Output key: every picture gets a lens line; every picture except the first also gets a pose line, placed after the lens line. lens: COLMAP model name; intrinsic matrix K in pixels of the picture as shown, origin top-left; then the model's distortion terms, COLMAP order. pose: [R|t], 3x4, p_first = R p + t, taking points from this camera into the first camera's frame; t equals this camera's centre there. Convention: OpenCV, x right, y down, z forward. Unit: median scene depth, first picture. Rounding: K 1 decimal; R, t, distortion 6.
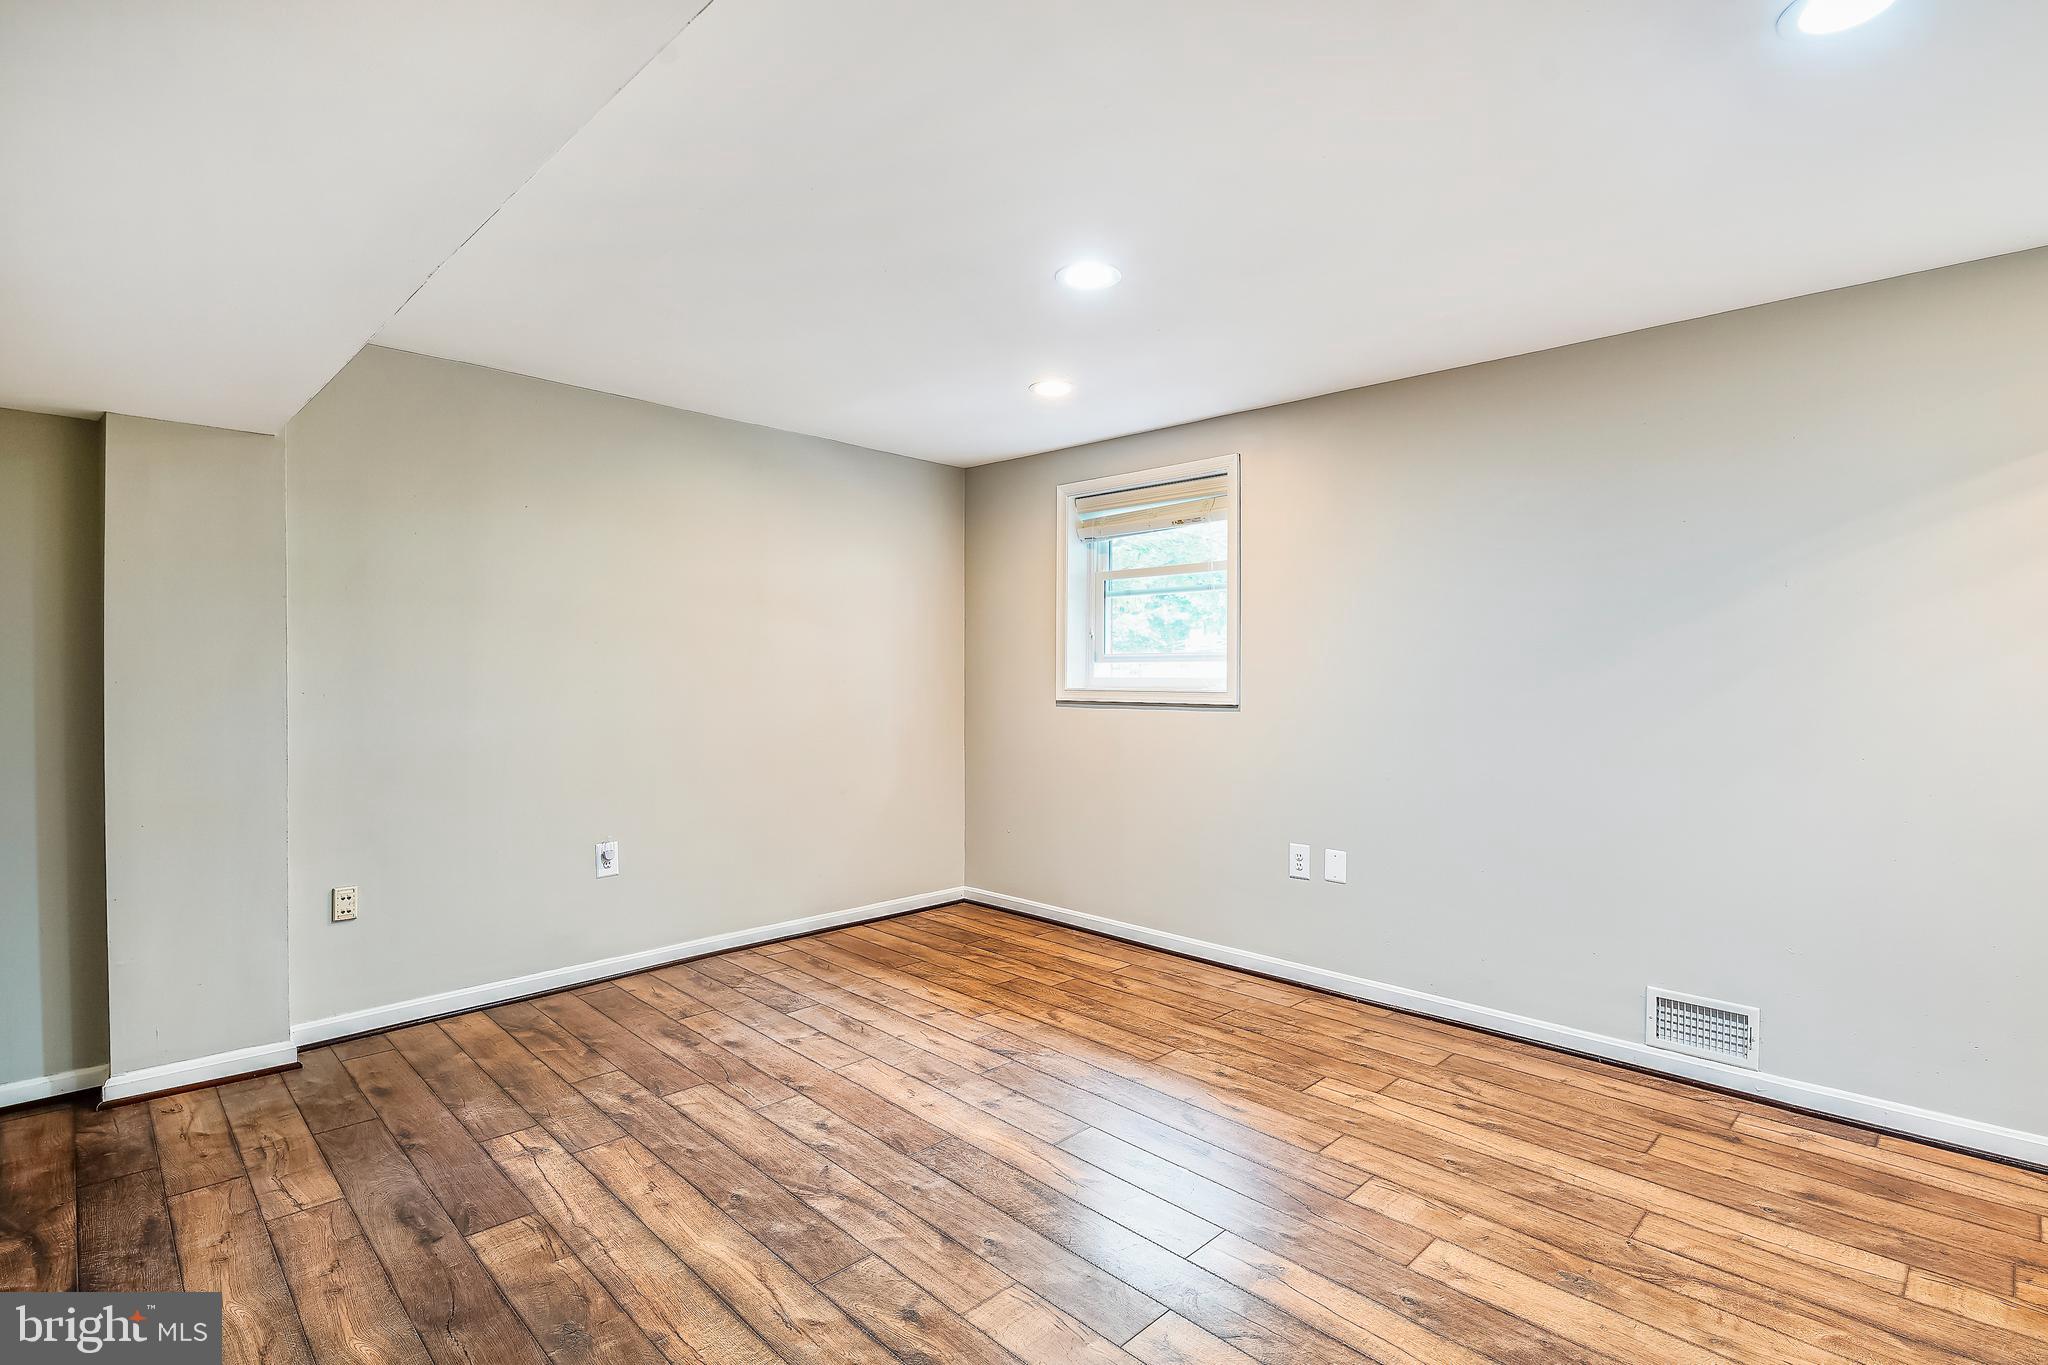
lens RADIAL K [[992.1, 0, 1052.6], [0, 992.1, 709.2], [0, 0, 1]] dist [-0.001564, -0.001055]
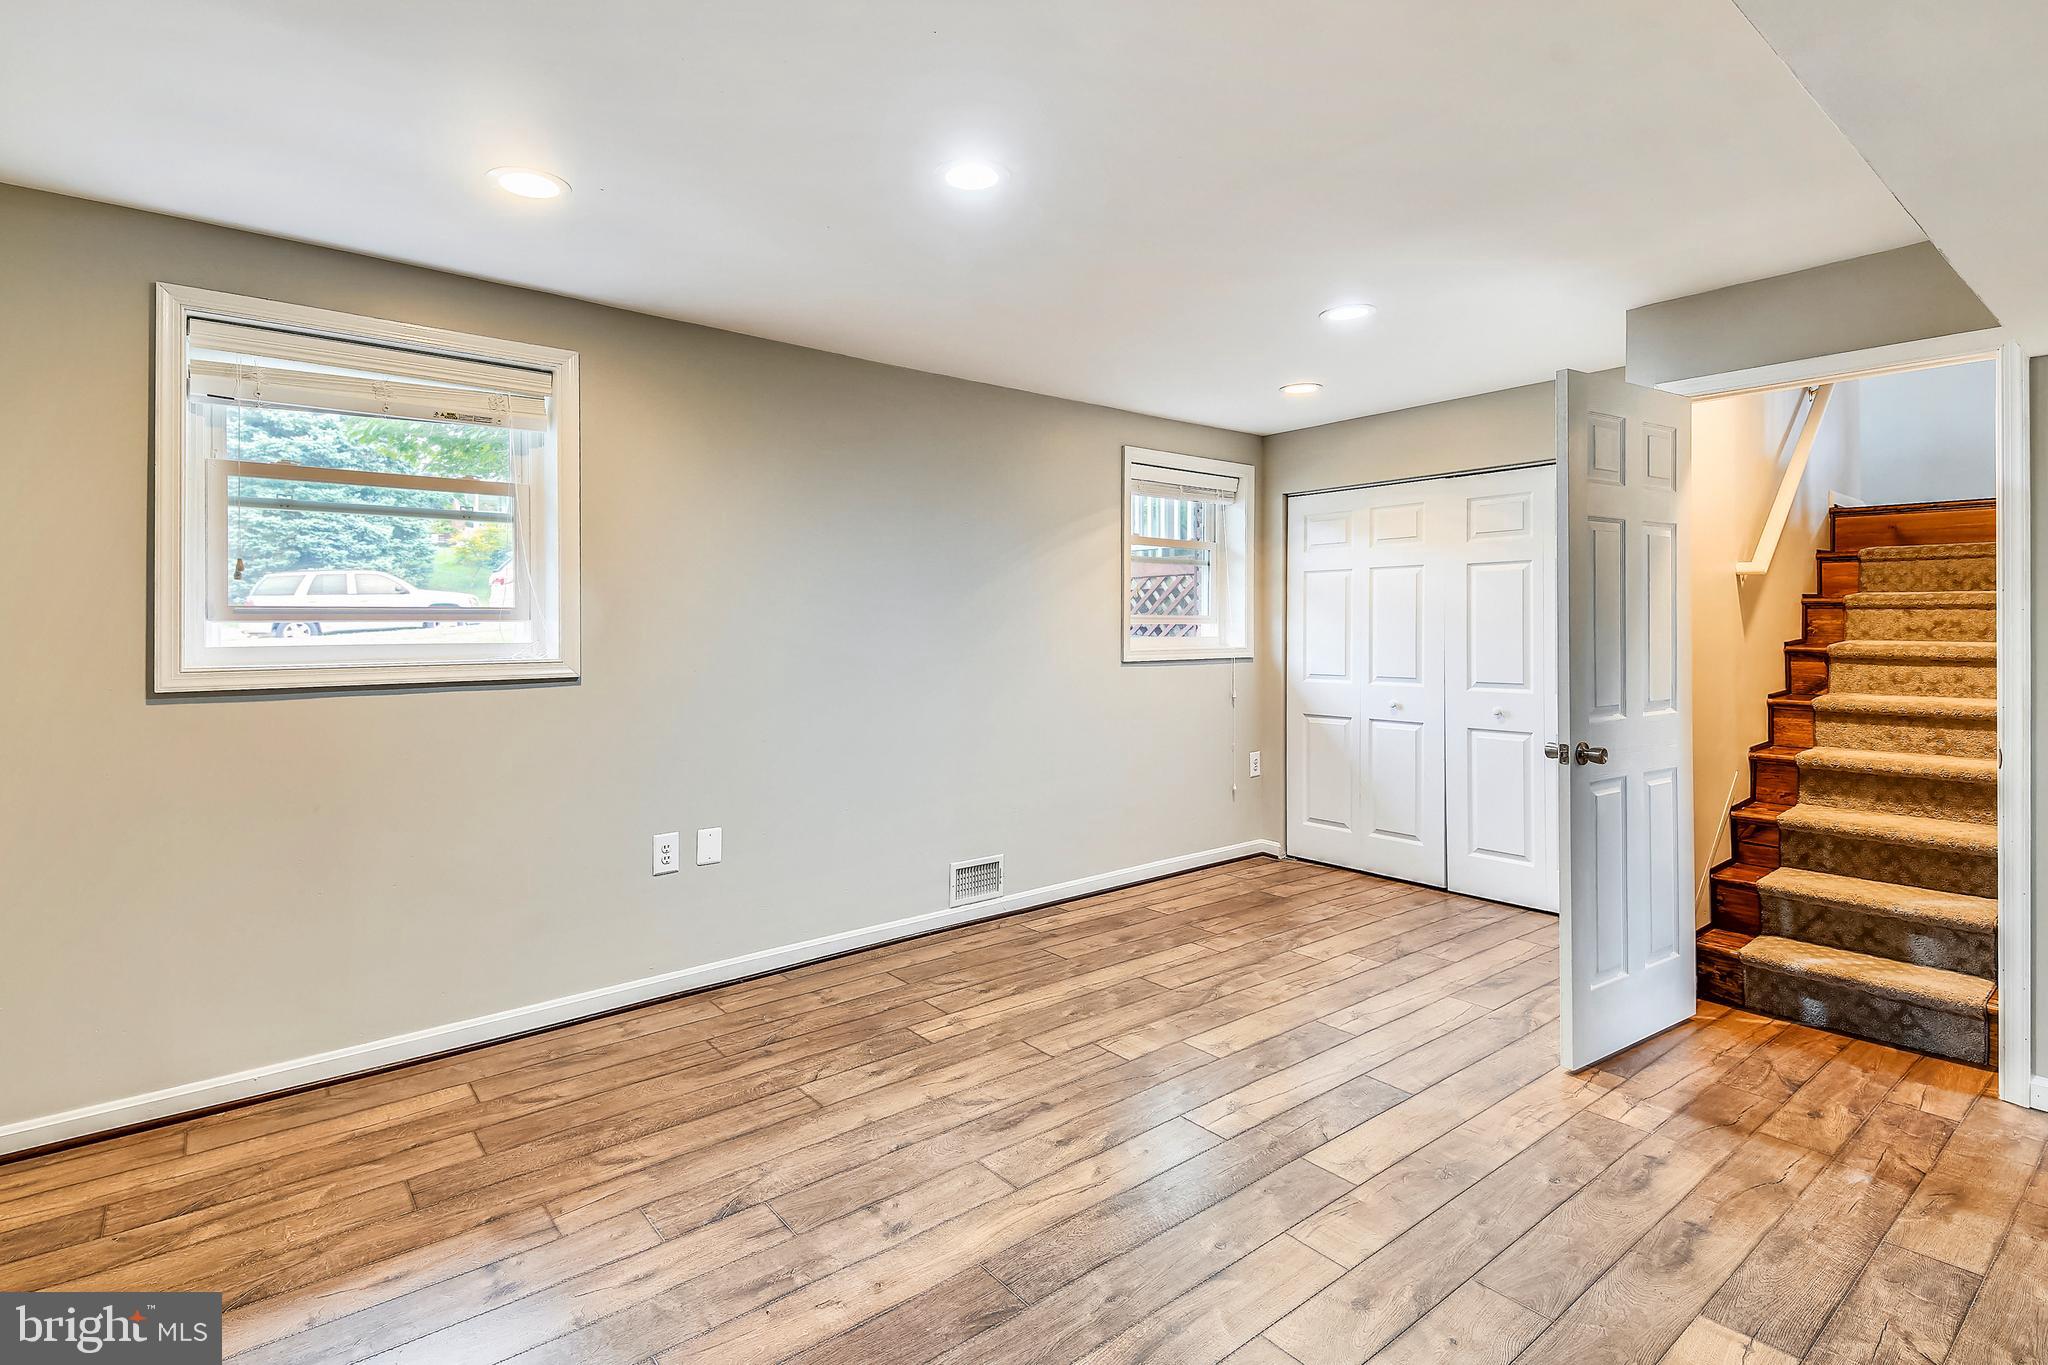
lens RADIAL K [[963.4, 0, 1030.5], [0, 963.4, 653.7], [0, 0, 1]] dist [0.055785, -0.026032]
pose [[0.121920, -0.031924, 0.992026, -0.621611], [0.043966, 0.998675, 0.026735, -0.032948], [-0.991566, 0.040356, 0.123163, 0.657096]]
